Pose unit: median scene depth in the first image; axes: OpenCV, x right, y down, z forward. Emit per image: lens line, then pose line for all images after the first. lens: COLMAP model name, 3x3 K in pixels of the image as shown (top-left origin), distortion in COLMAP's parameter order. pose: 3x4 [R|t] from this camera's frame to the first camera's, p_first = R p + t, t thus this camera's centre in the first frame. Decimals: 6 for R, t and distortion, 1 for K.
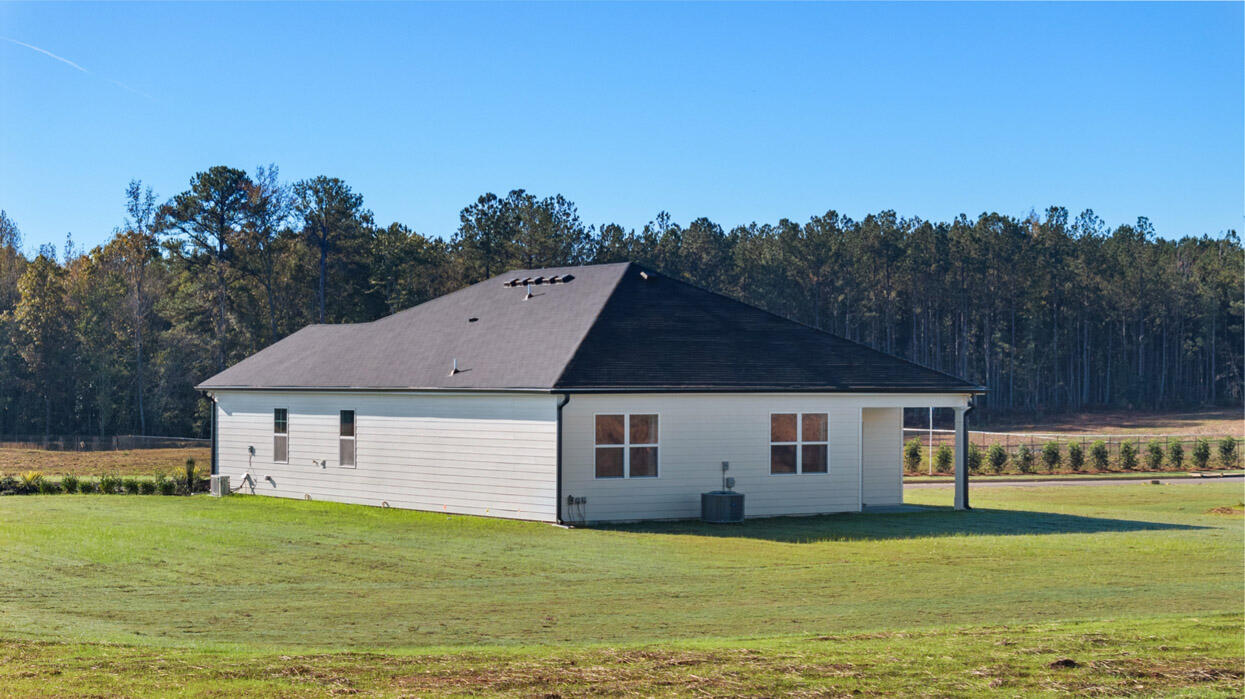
lens RADIAL K [[2345.8, 0, 621.0], [0, 2345.8, 350.4], [0, 0, 1]] dist [-0.257243, 0.000000]
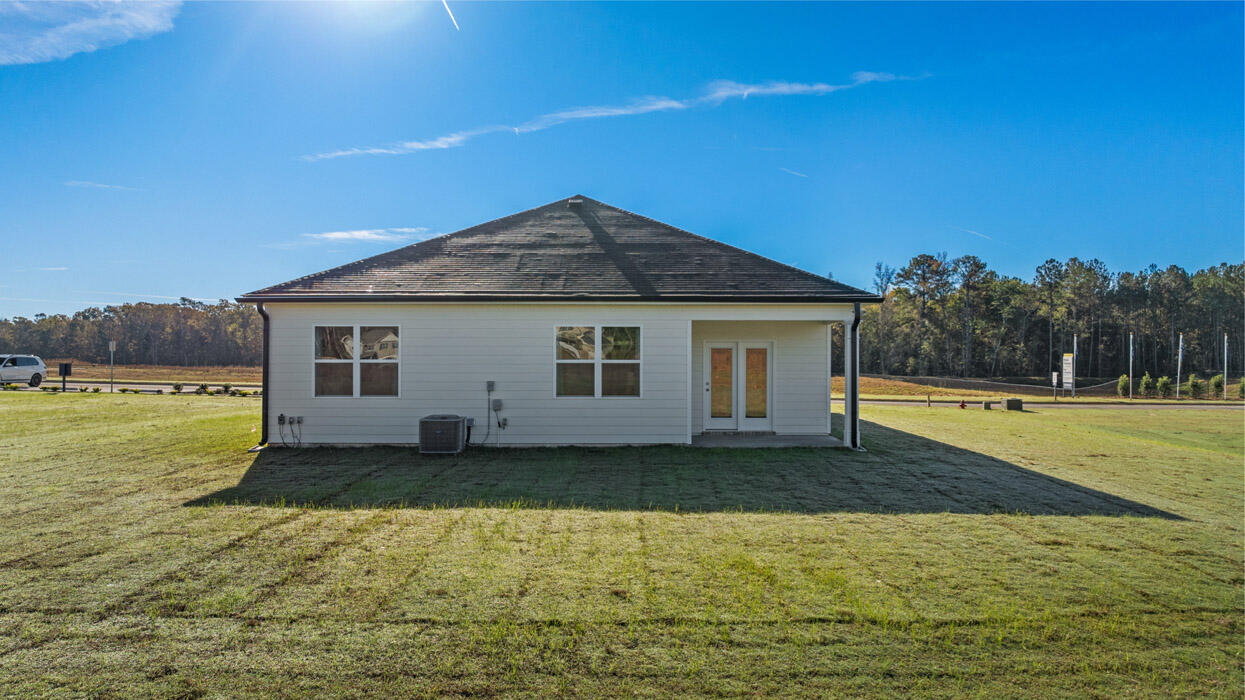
lens RADIAL K [[875.6, 0, 621.8], [0, 875.6, 353.9], [0, 0, 1]] dist [-0.018998, 0.010555]
pose [[0.835124, -0.002898, -0.550054, 0.260017], [0.009496, 0.999913, 0.009150, 0.034040], [0.549979, -0.012865, 0.835079, 0.737553]]
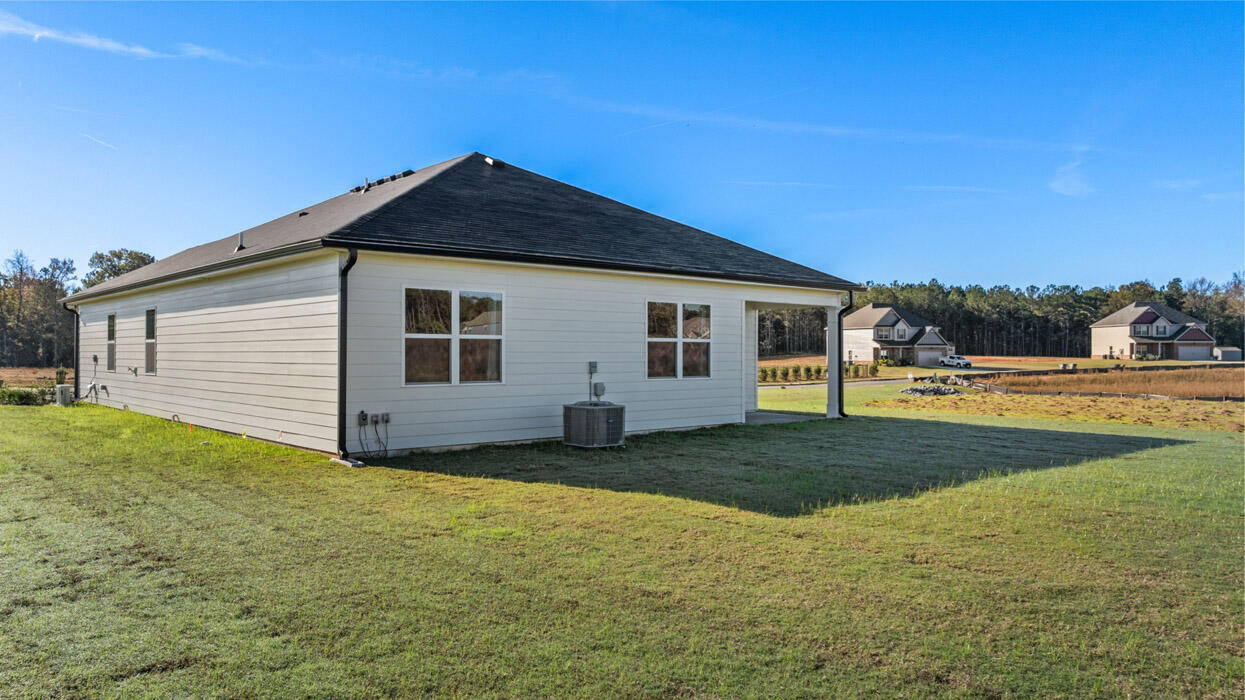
lens RADIAL K [[875.6, 0, 631.4], [0, 875.6, 348.9], [0, 0, 1]] dist [-0.018998, 0.010555]
pose [[0.988757, 0.000720, 0.149532, 0.014489], [-0.002555, 0.999924, 0.012076, 0.039062], [-0.149512, -0.012322, 0.988683, 0.704020]]
